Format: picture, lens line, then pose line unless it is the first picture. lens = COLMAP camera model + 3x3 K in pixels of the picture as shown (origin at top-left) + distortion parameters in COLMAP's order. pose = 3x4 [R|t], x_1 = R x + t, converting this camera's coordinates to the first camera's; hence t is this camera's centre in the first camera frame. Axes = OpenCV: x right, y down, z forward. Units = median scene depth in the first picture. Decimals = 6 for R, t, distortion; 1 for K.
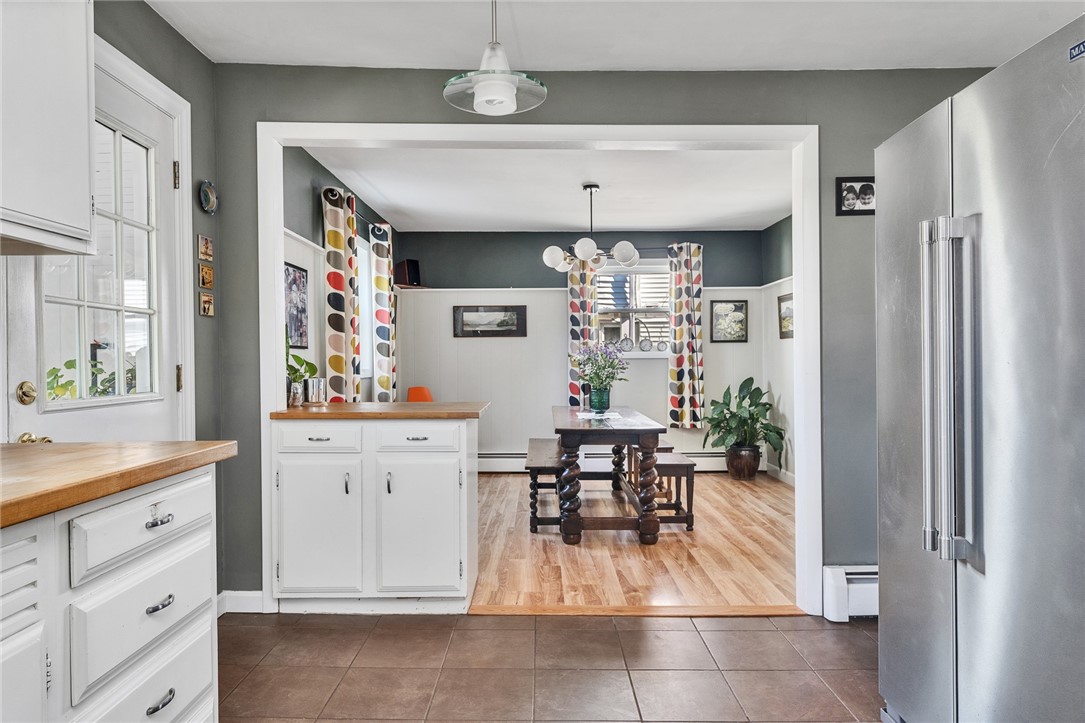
lens RADIAL K [[716.5, 0, 541.7], [0, 716.5, 361.6], [0, 0, 1]] dist [0.002535, -0.000780]
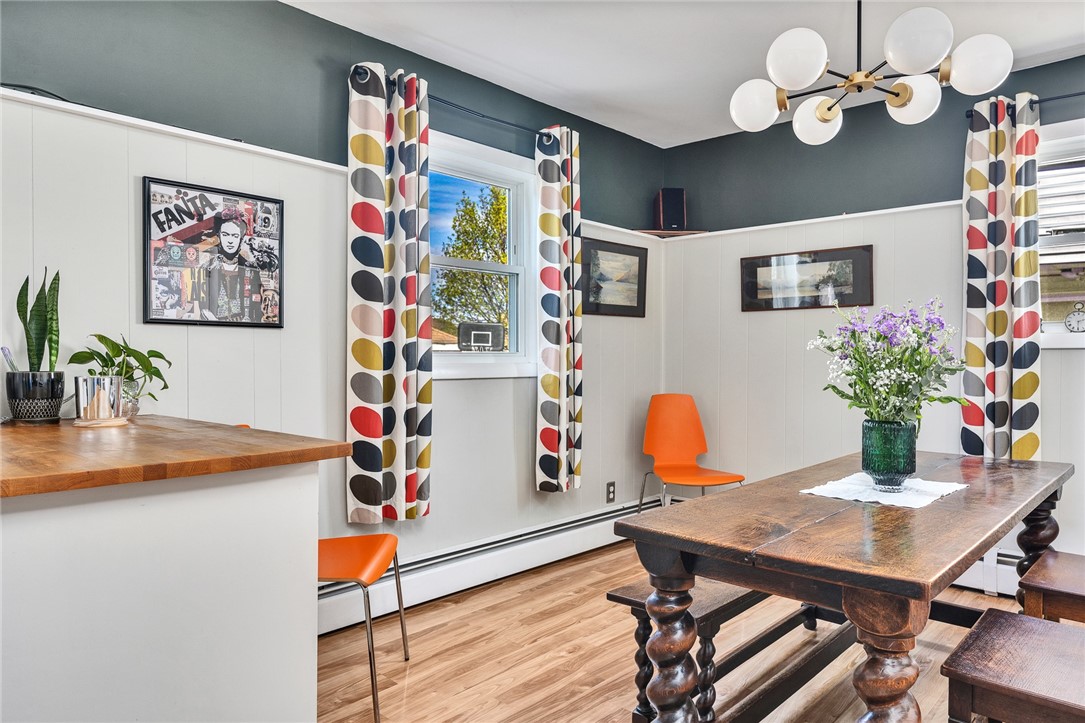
lens RADIAL K [[716.5, 0, 542.9], [0, 716.5, 361.3], [0, 0, 1]] dist [0.002535, -0.000780]
pose [[0.710526, 0.013921, -0.703533, 0.175983], [-0.008700, 0.999902, 0.010999, 0.001574], [0.703617, -0.001694, 0.710577, 0.471817]]
